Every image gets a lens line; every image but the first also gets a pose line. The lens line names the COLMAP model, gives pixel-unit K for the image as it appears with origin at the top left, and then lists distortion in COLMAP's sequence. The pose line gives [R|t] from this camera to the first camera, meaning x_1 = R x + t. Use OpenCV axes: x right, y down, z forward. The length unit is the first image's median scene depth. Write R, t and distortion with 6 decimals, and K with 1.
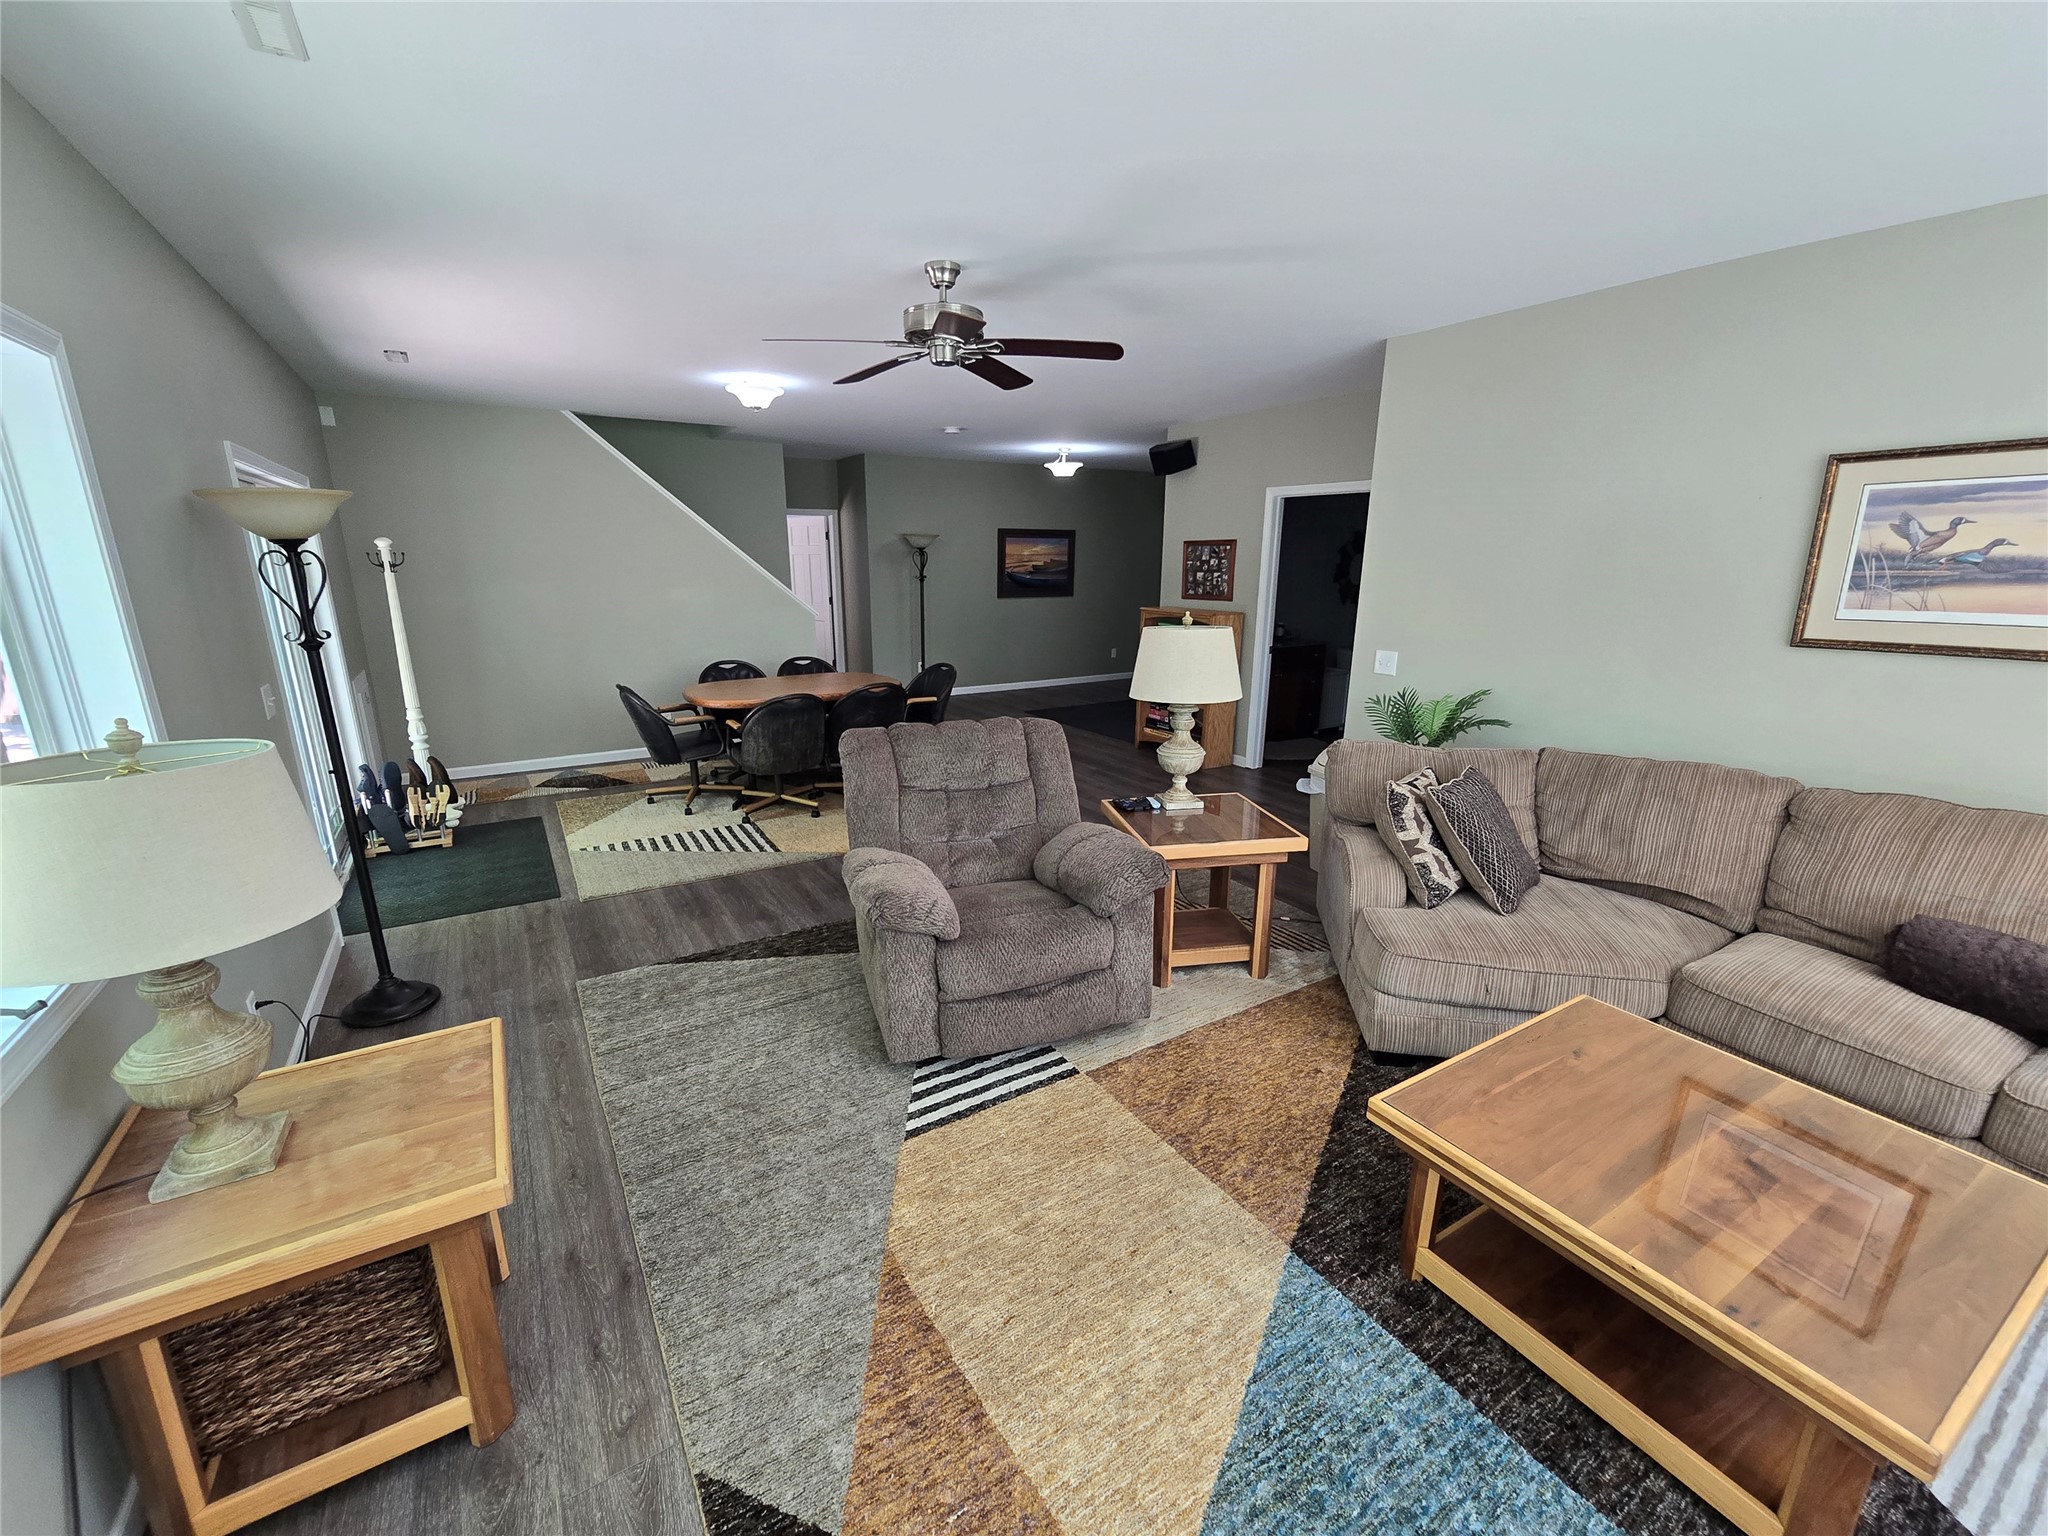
lens RADIAL K [[848.6, 0, 1018.2], [0, 848.6, 770.4], [0, 0, 1]] dist [0.002381, 0.000040]
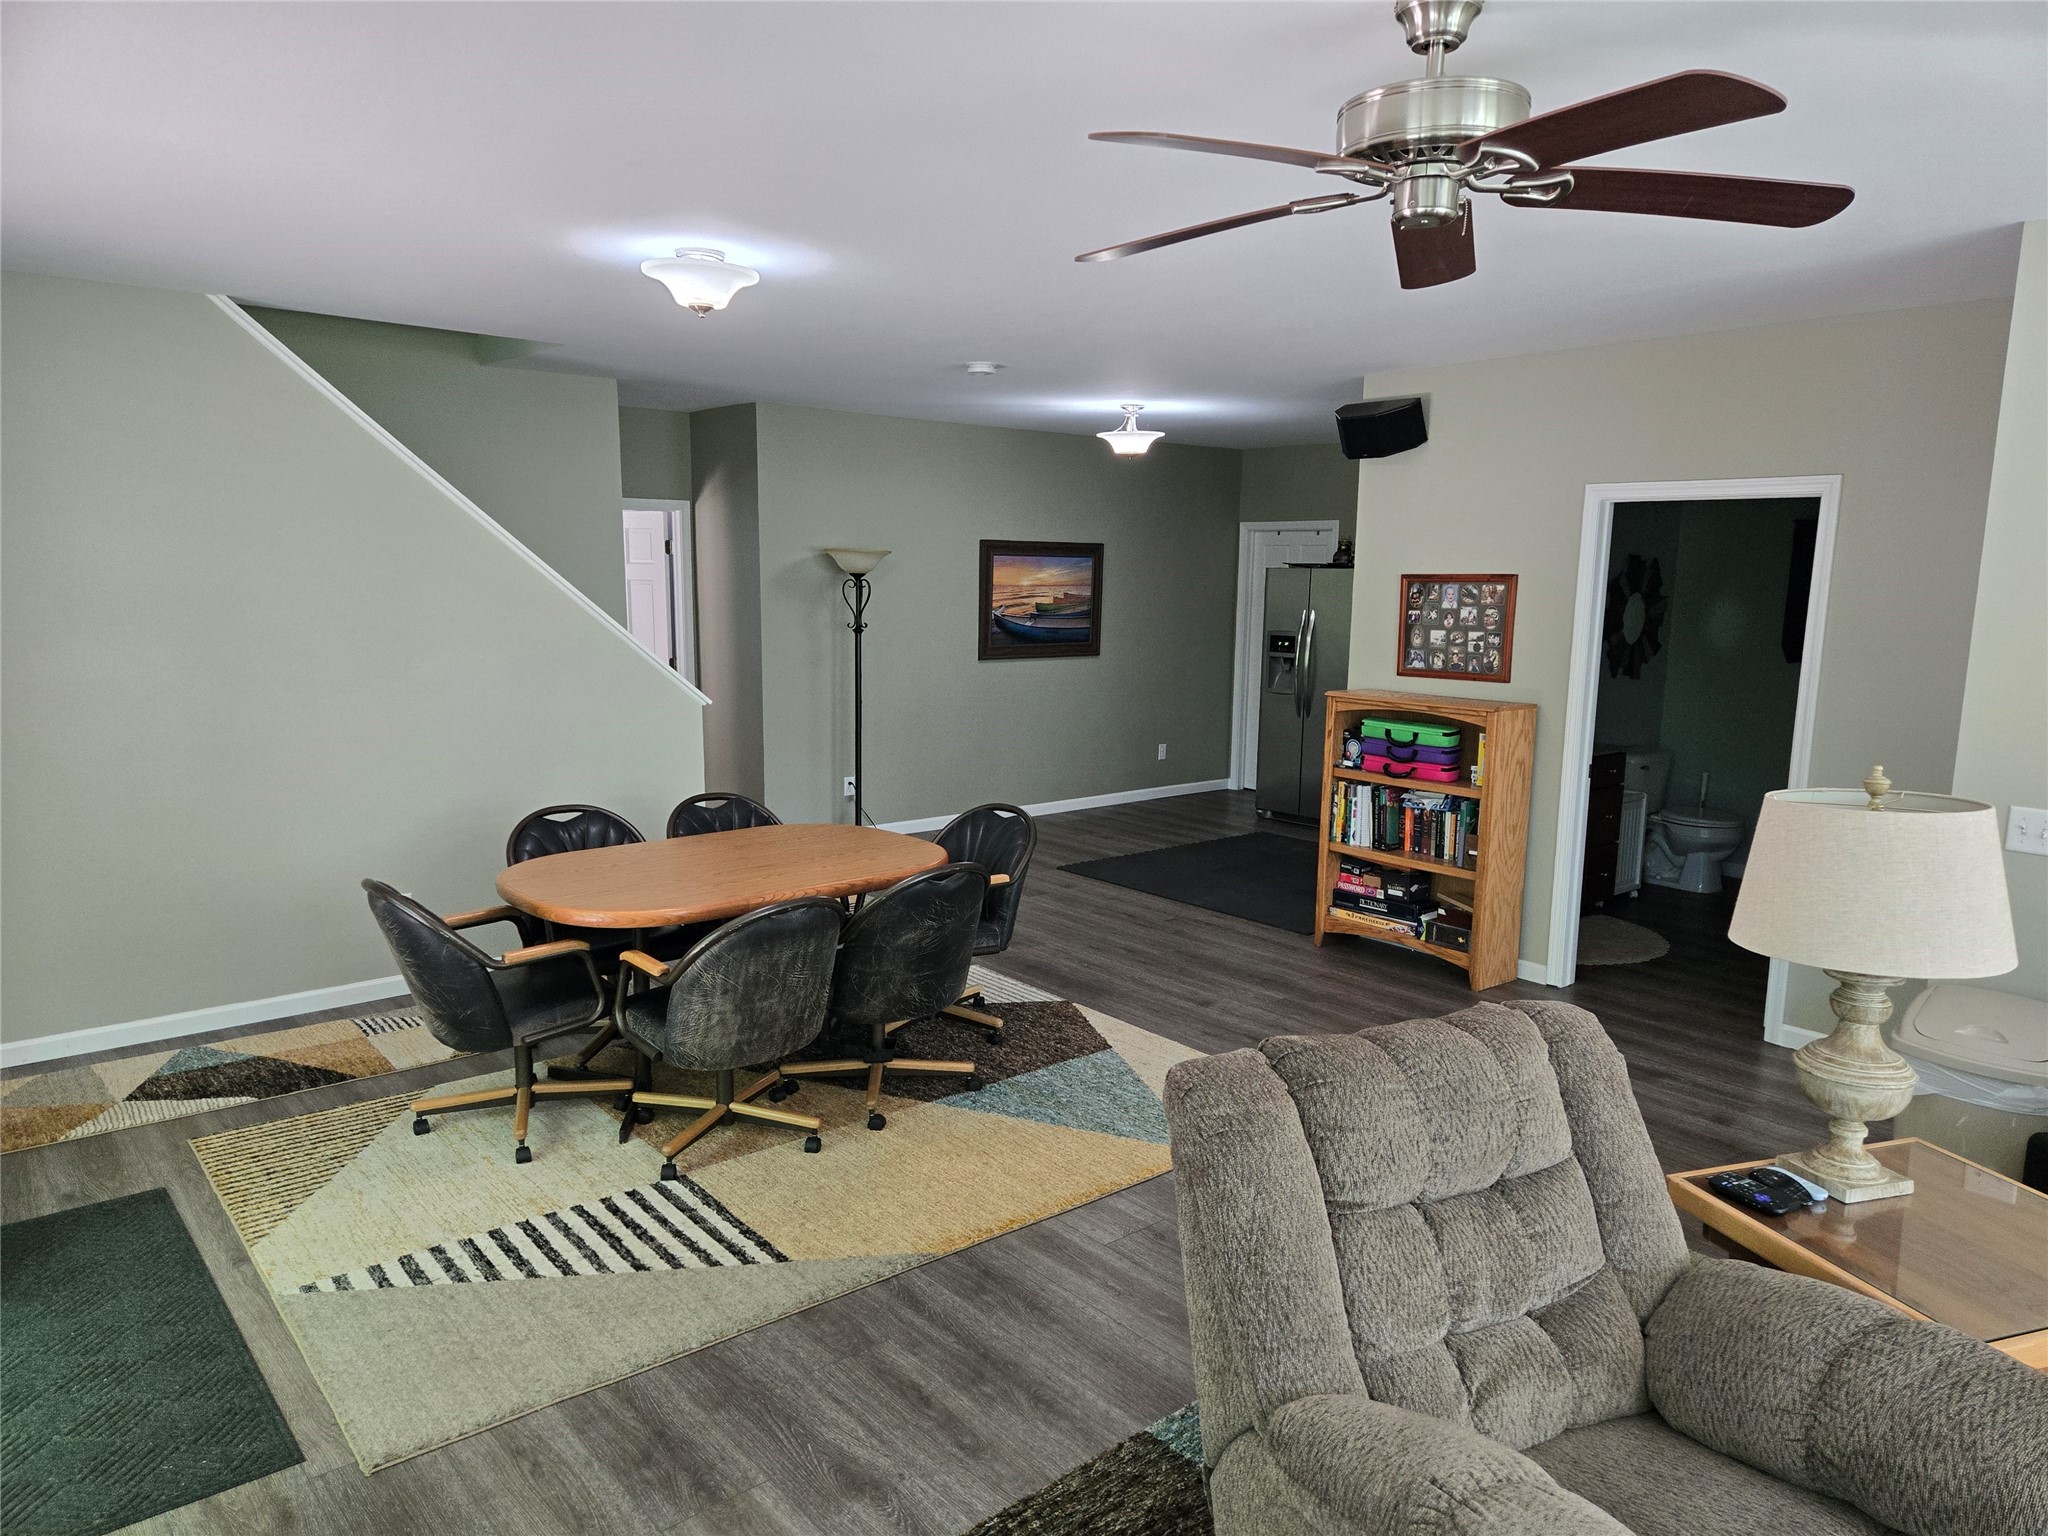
lens RADIAL K [[1357.9, 0, 1046.1], [0, 1357.9, 775.0], [0, 0, 1]] dist [0.073765, -0.058992]
pose [[0.987483, -0.012149, 0.157254, -0.199562], [0.027151, 0.995239, -0.093604, -0.068705], [-0.155368, 0.096702, 0.983112, 0.186507]]
